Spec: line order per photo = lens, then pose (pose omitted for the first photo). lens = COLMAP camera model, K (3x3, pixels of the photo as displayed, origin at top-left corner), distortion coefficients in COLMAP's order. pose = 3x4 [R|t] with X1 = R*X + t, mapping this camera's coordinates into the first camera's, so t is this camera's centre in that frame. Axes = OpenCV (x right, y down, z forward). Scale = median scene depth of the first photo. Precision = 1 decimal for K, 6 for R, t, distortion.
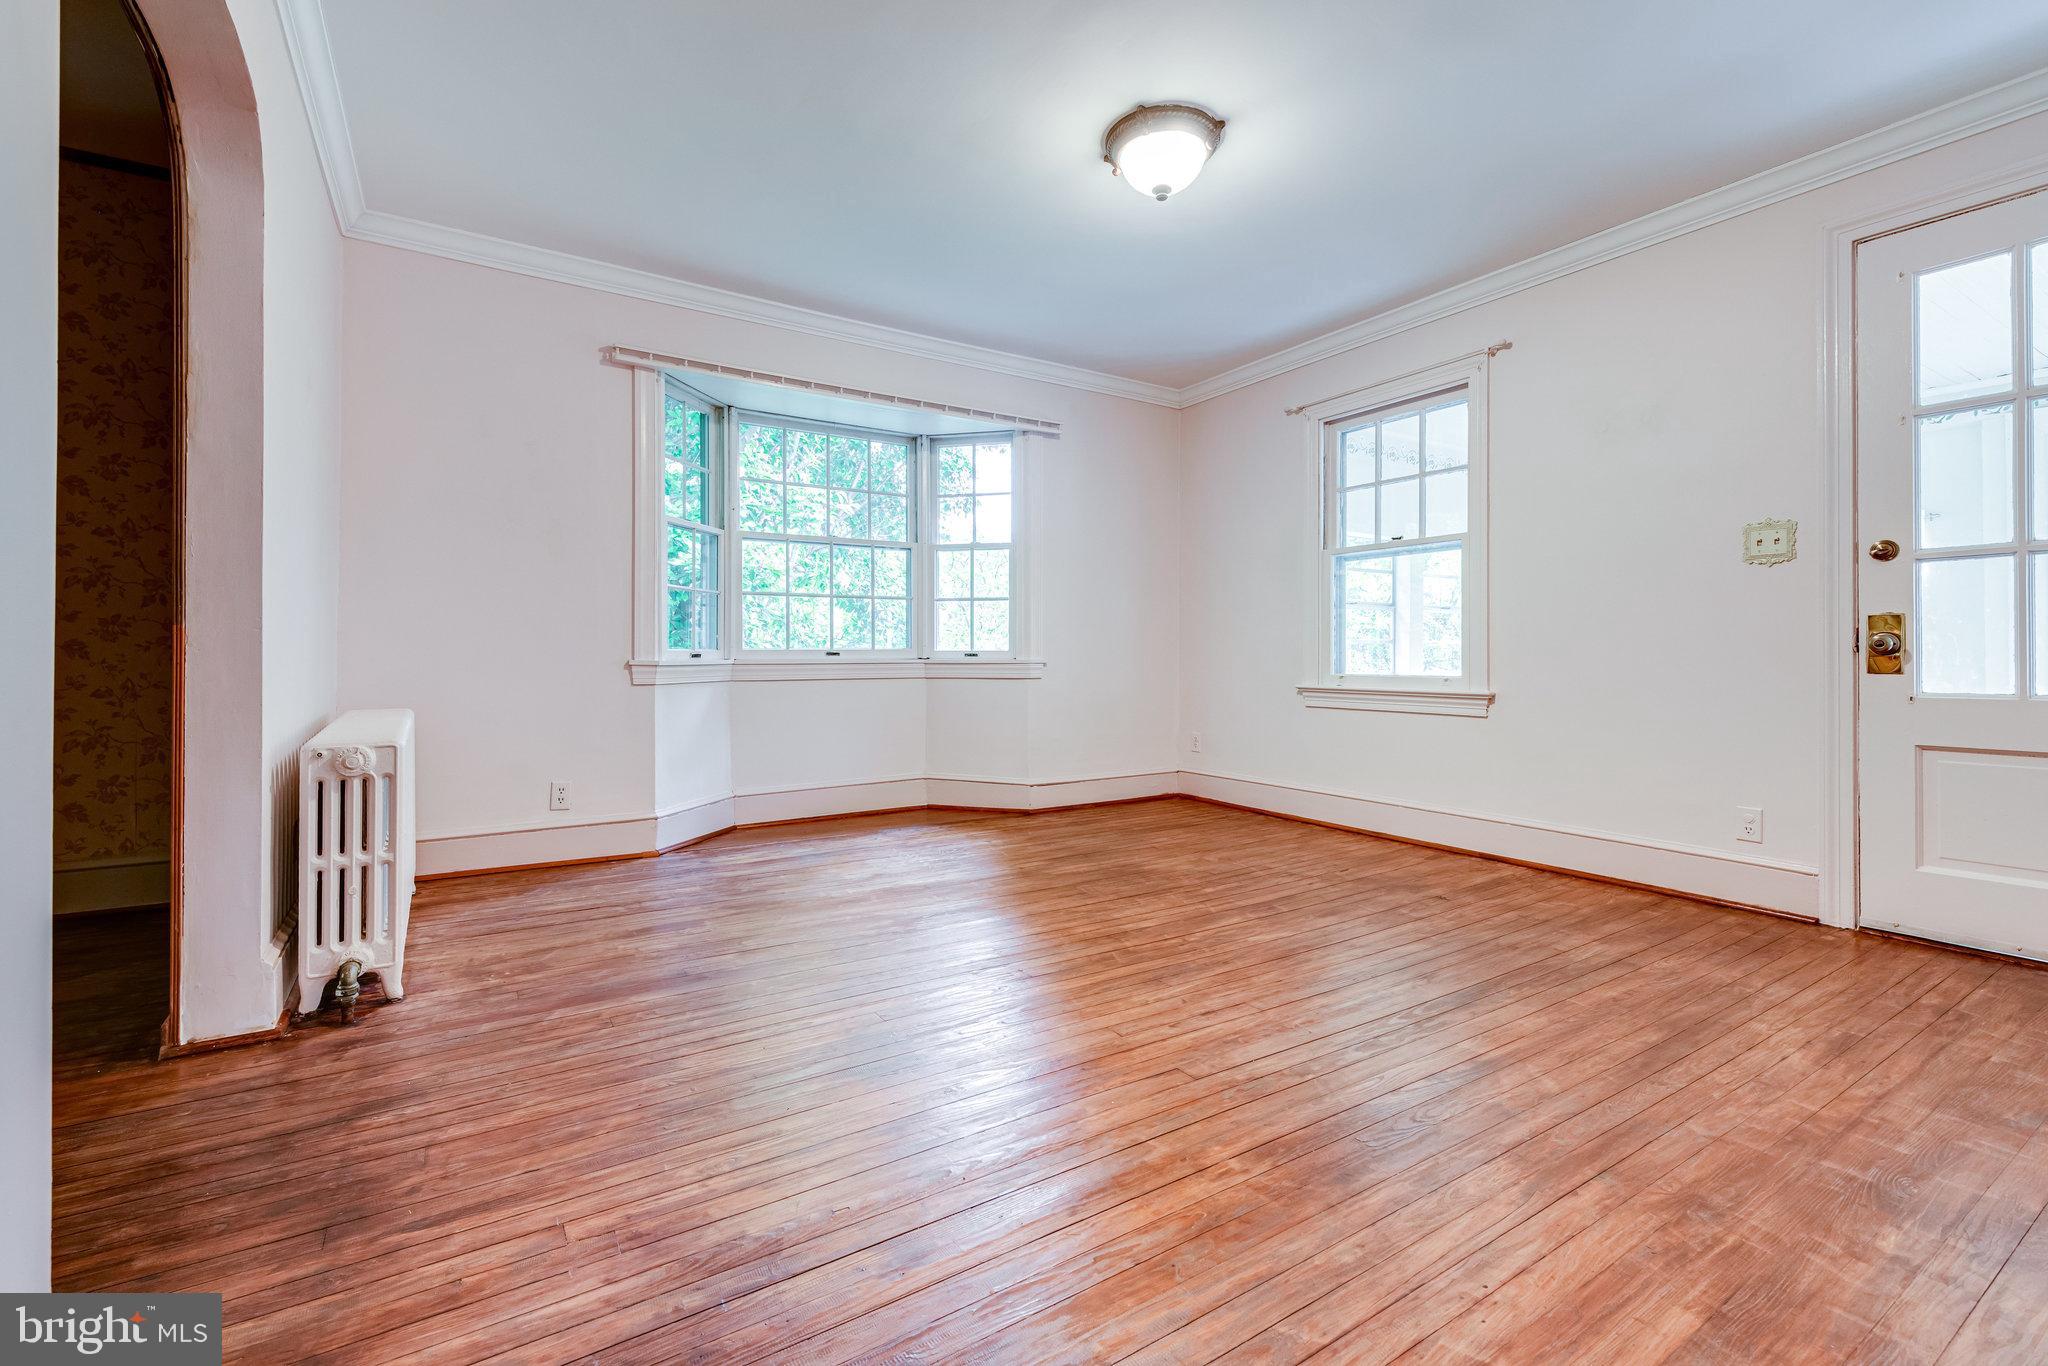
lens RADIAL K [[888.1, 0, 1020.7], [0, 888.1, 653.7], [0, 0, 1]] dist [0.028536, -0.011096]
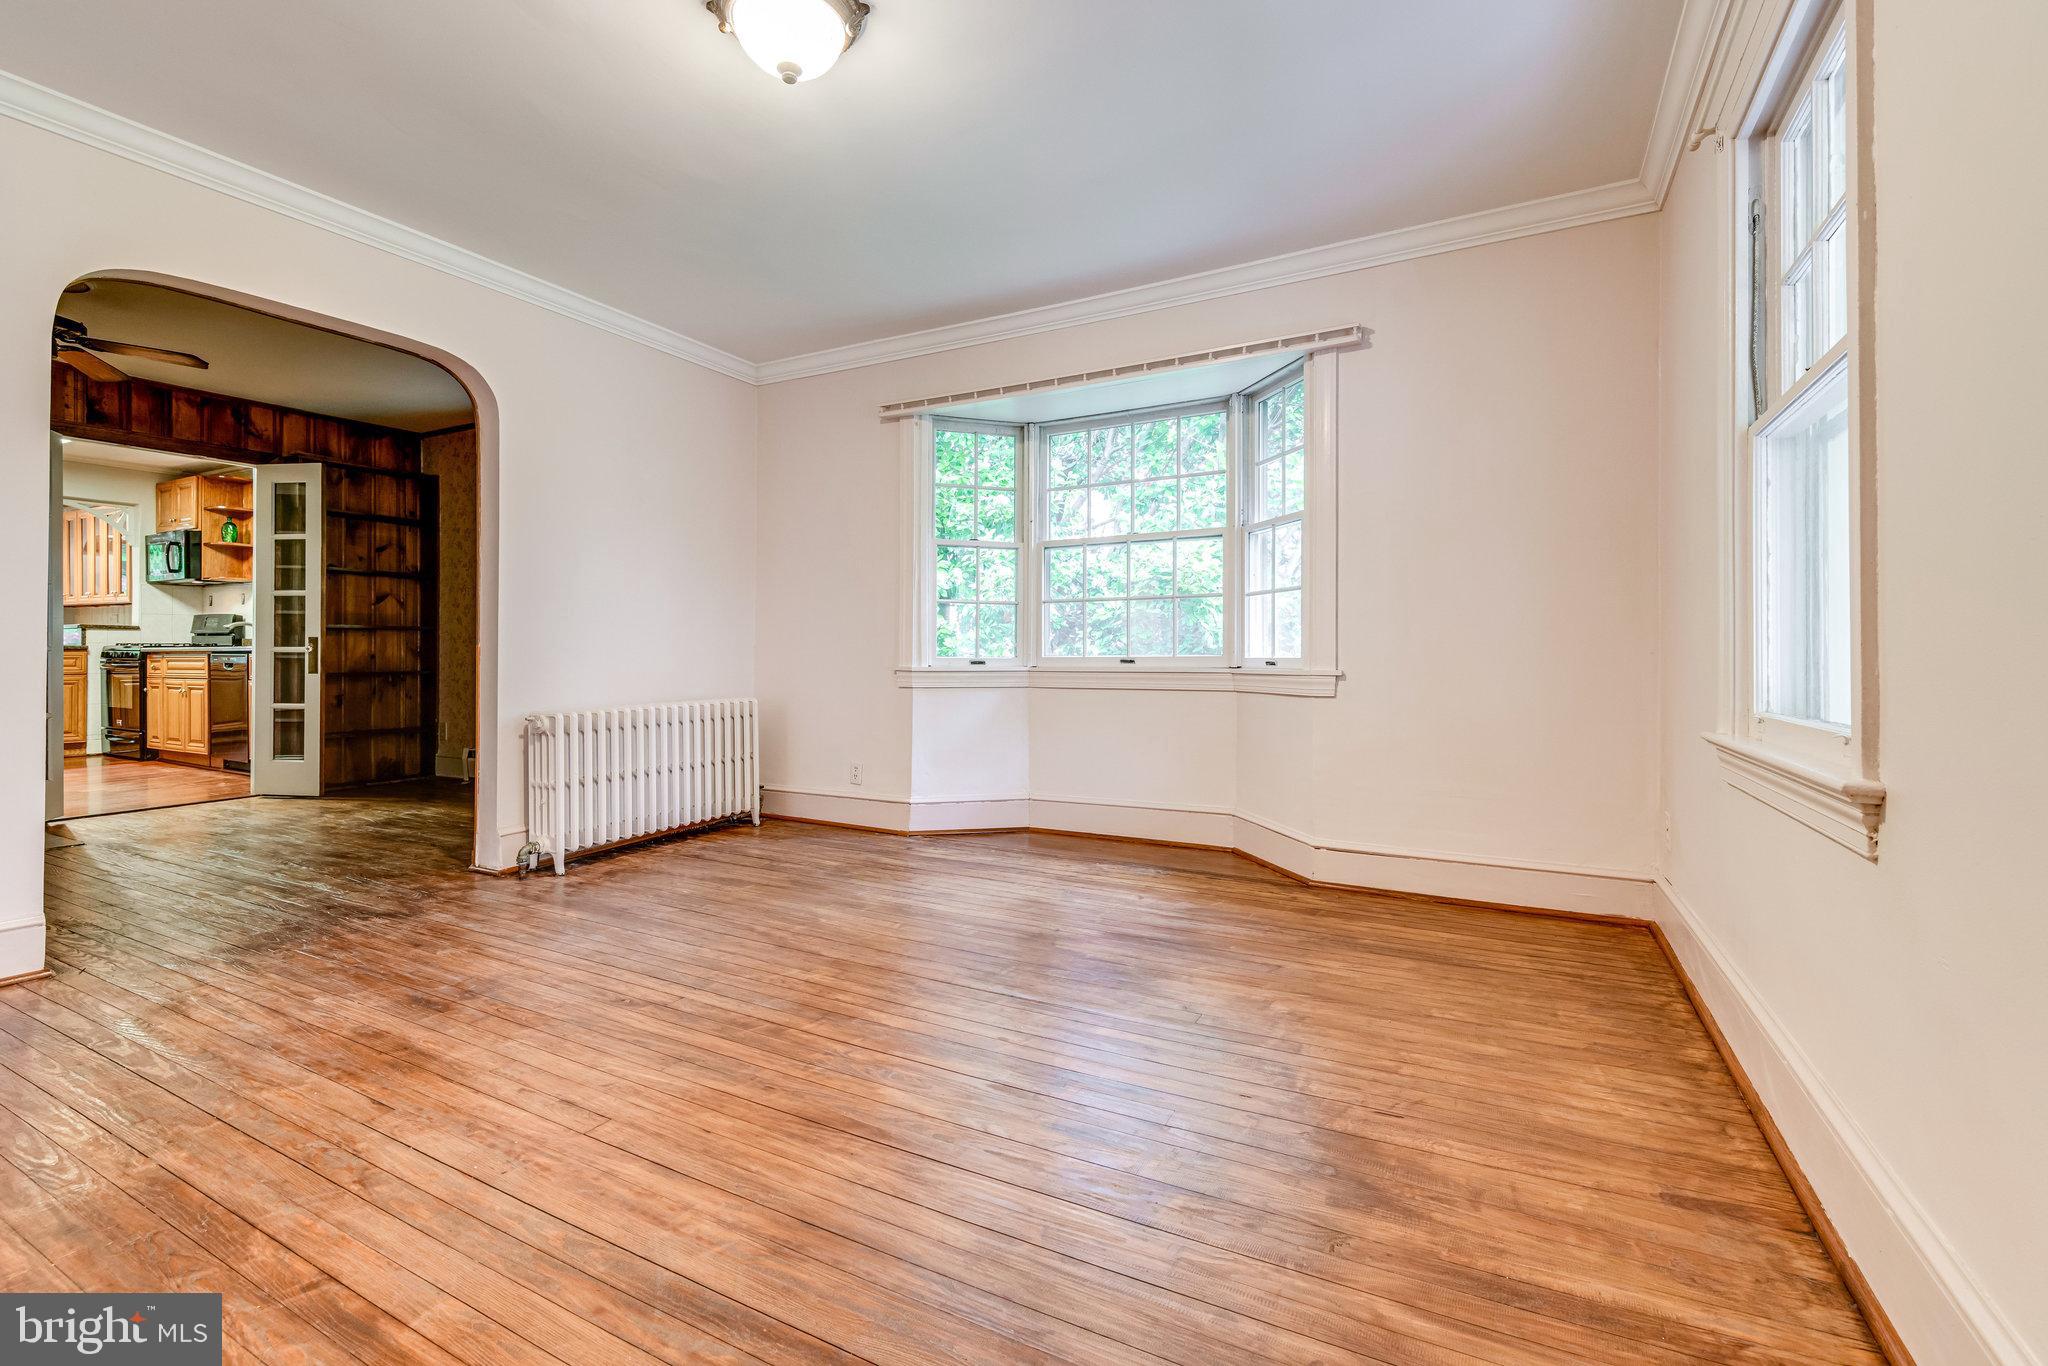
lens RADIAL K [[888.1, 0, 1020.7], [0, 888.1, 653.7], [0, 0, 1]] dist [0.028536, -0.011096]
pose [[0.480978, -0.002667, -0.876729, 0.645115], [-0.002941, 0.999985, -0.004655, -0.003649], [0.876728, 0.004818, 0.480963, 0.550302]]
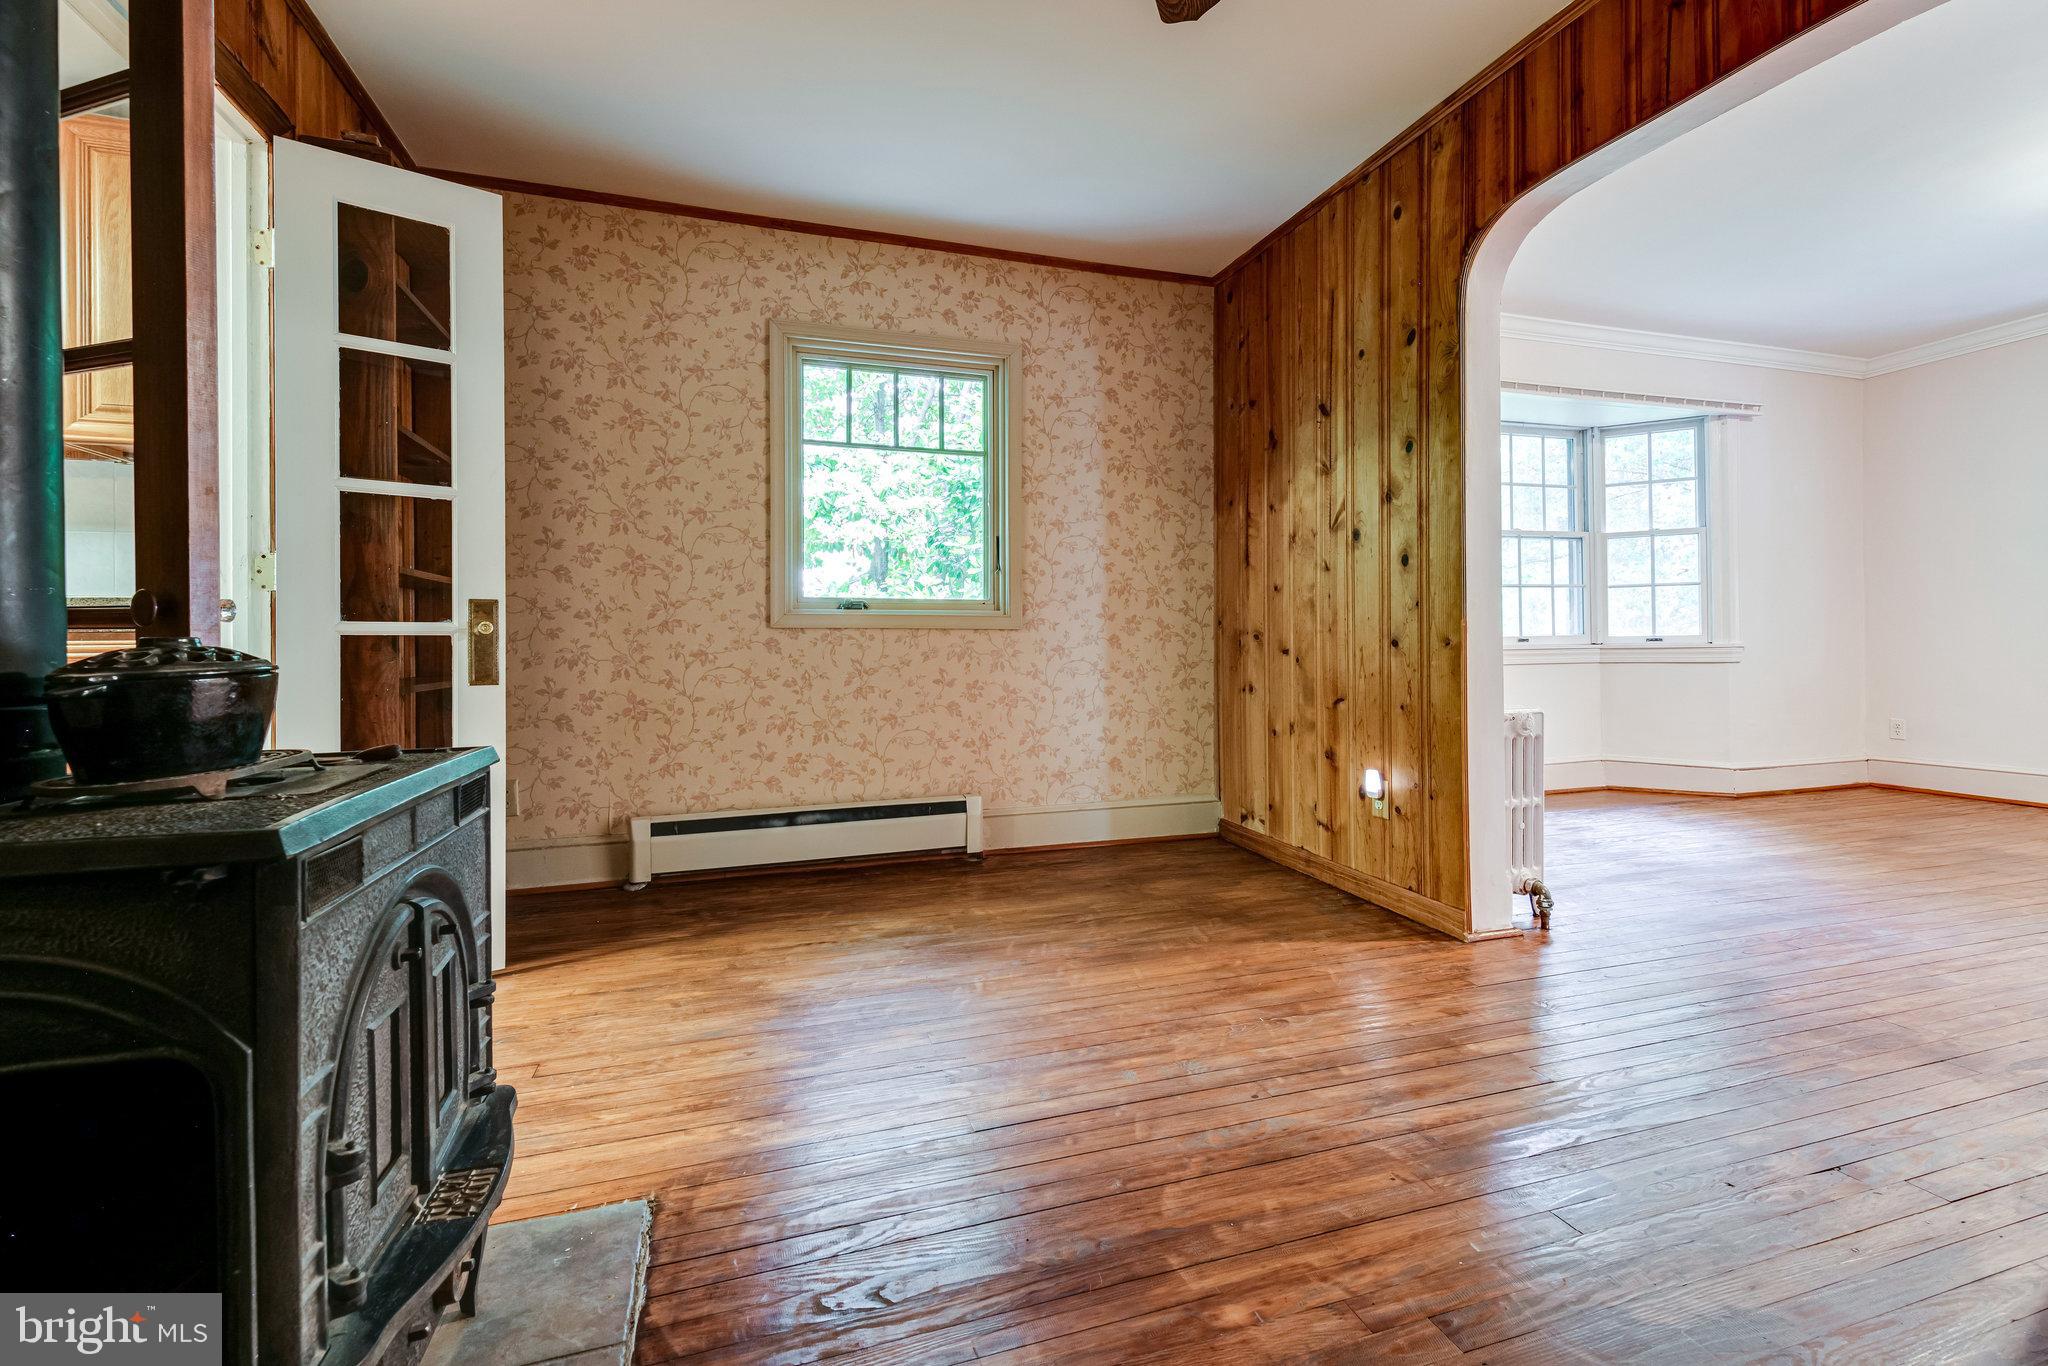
lens RADIAL K [[888.1, 0, 1020.7], [0, 888.1, 653.7], [0, 0, 1]] dist [0.028536, -0.011096]
pose [[0.966150, -0.008075, -0.257855, -0.616563], [0.010318, 0.999920, 0.007350, 0.002726], [0.257775, -0.009761, 0.966156, -0.227904]]
